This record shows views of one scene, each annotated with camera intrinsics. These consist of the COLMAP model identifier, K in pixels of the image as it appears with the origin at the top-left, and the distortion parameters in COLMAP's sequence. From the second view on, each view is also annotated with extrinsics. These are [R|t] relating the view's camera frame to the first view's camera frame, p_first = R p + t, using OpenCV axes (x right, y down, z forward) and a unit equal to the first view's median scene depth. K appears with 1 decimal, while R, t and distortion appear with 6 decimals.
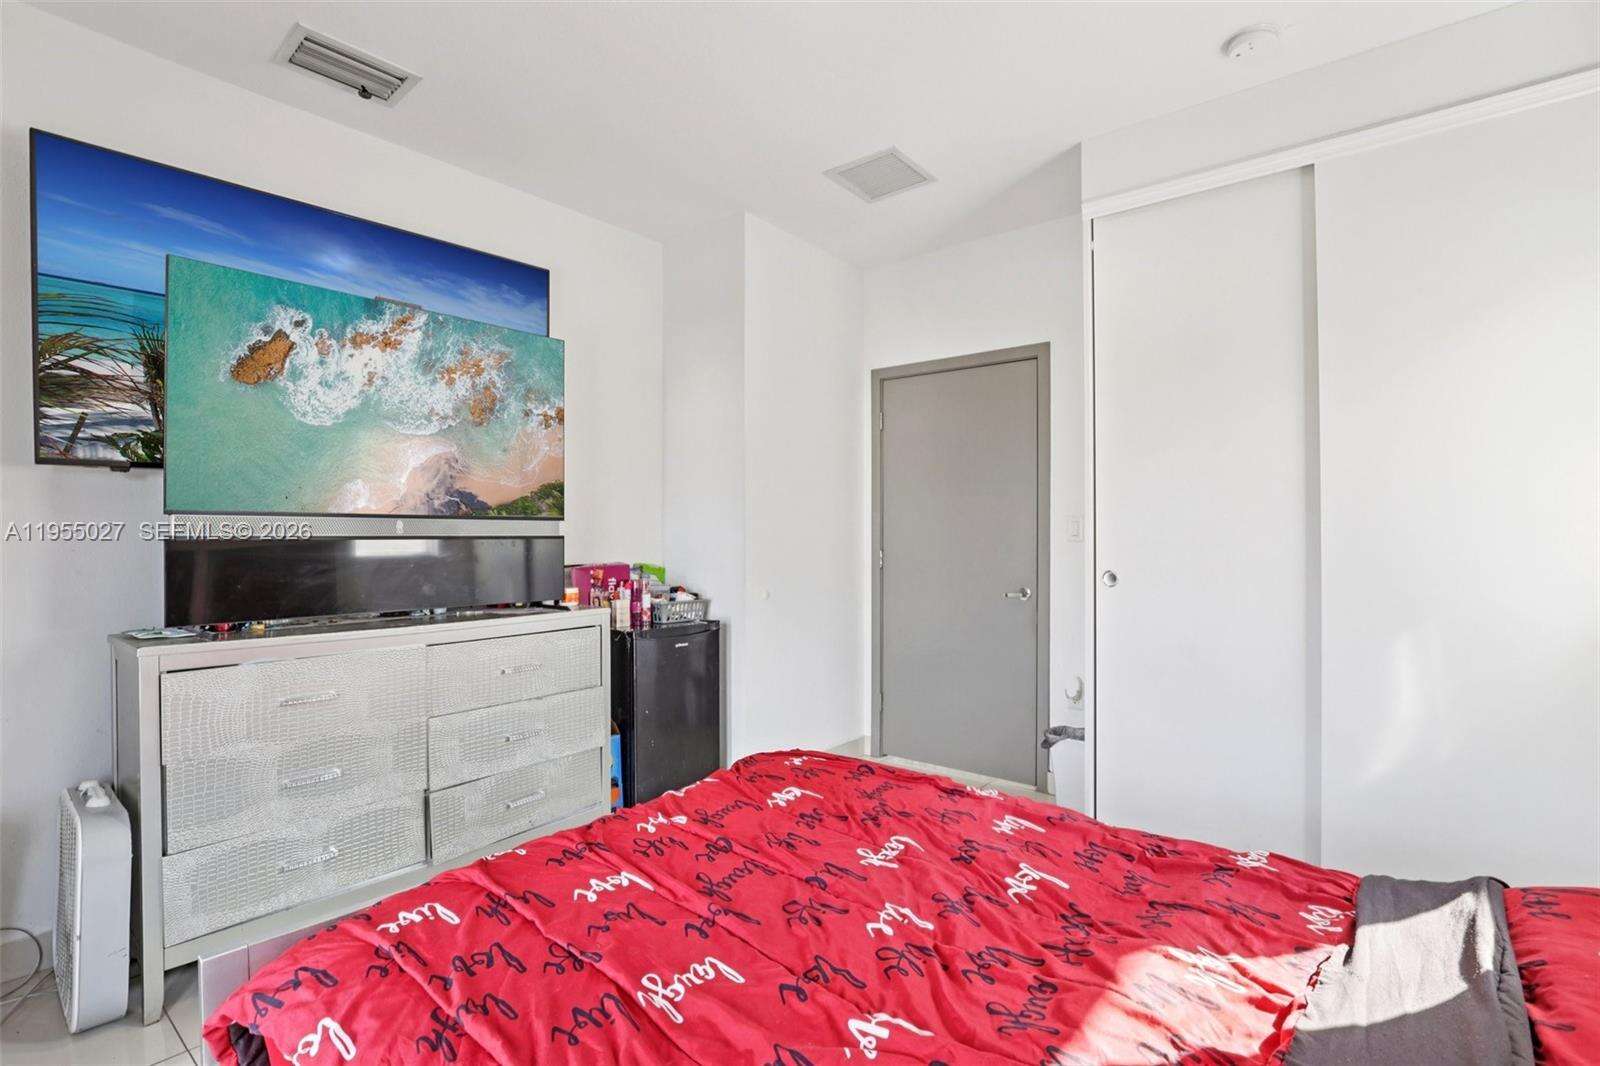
lens RADIAL K [[743.9, 0, 806.3], [0, 743.9, 542.4], [0, 0, 1]] dist [-0.039581, 0.008624]
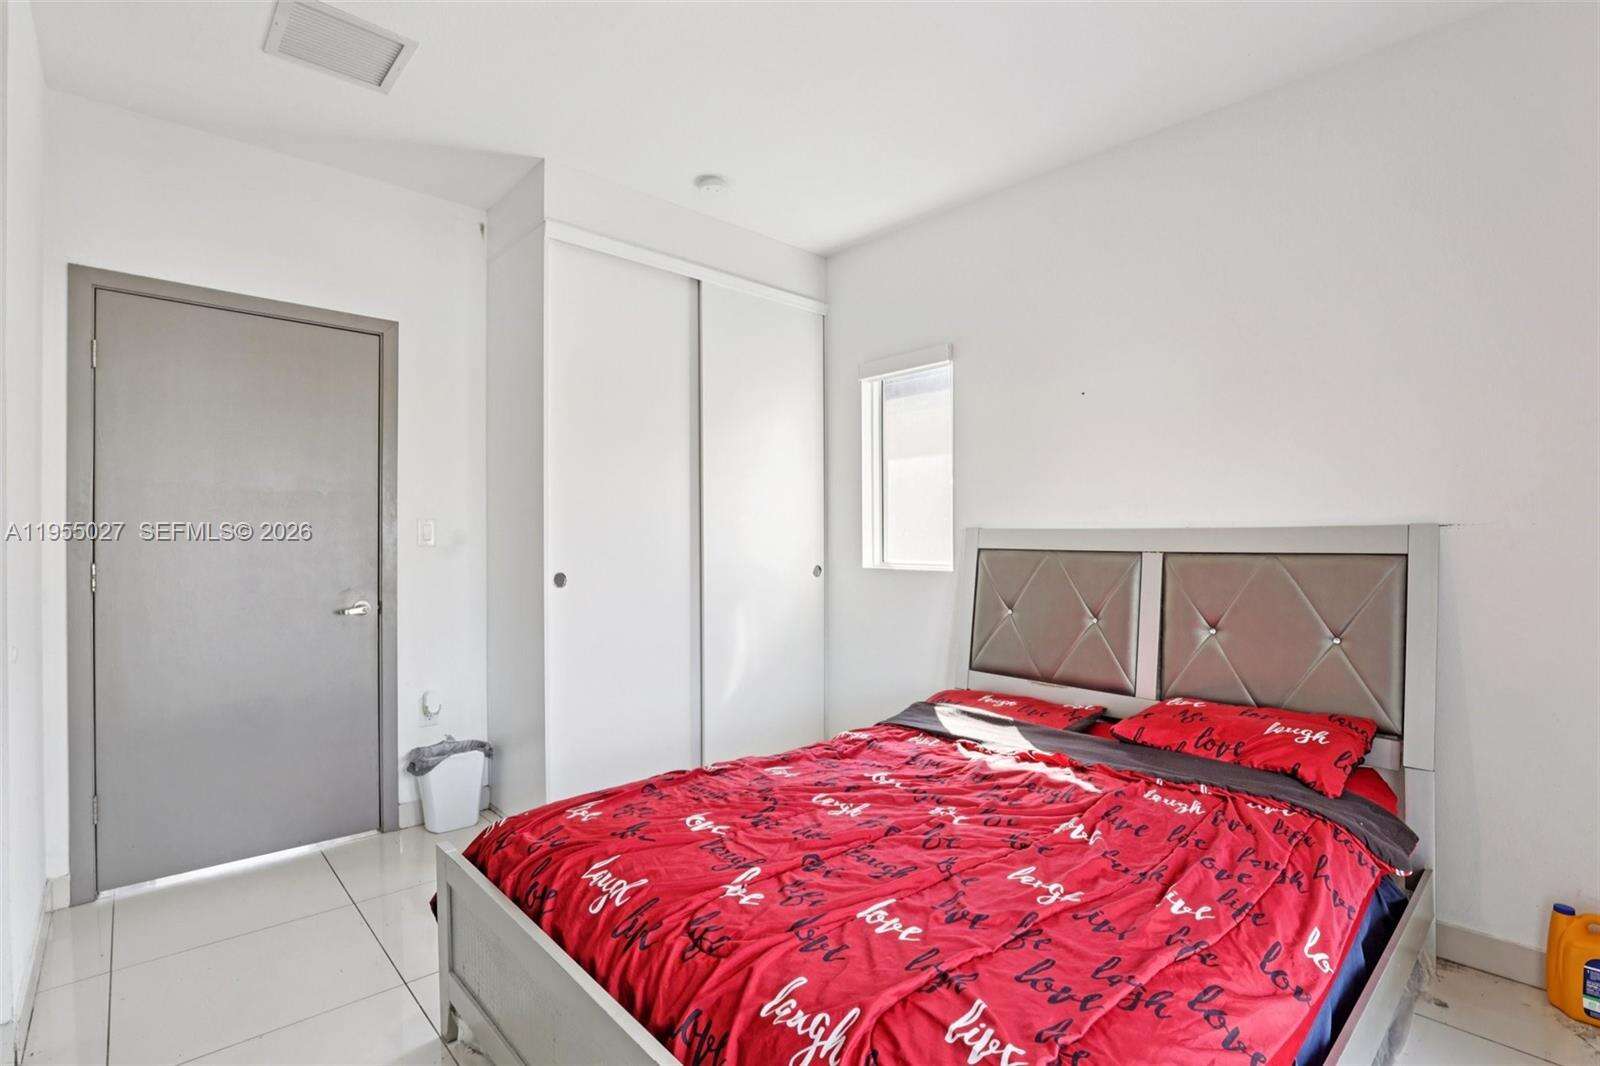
lens RADIAL K [[743.9, 0, 806.3], [0, 743.9, 542.4], [0, 0, 1]] dist [-0.039581, 0.008624]
pose [[0.140849, -0.000880, 0.990031, -1.014576], [0.009426, 0.999955, -0.000453, -0.002082], [-0.989986, 0.009396, 0.140851, 0.832083]]
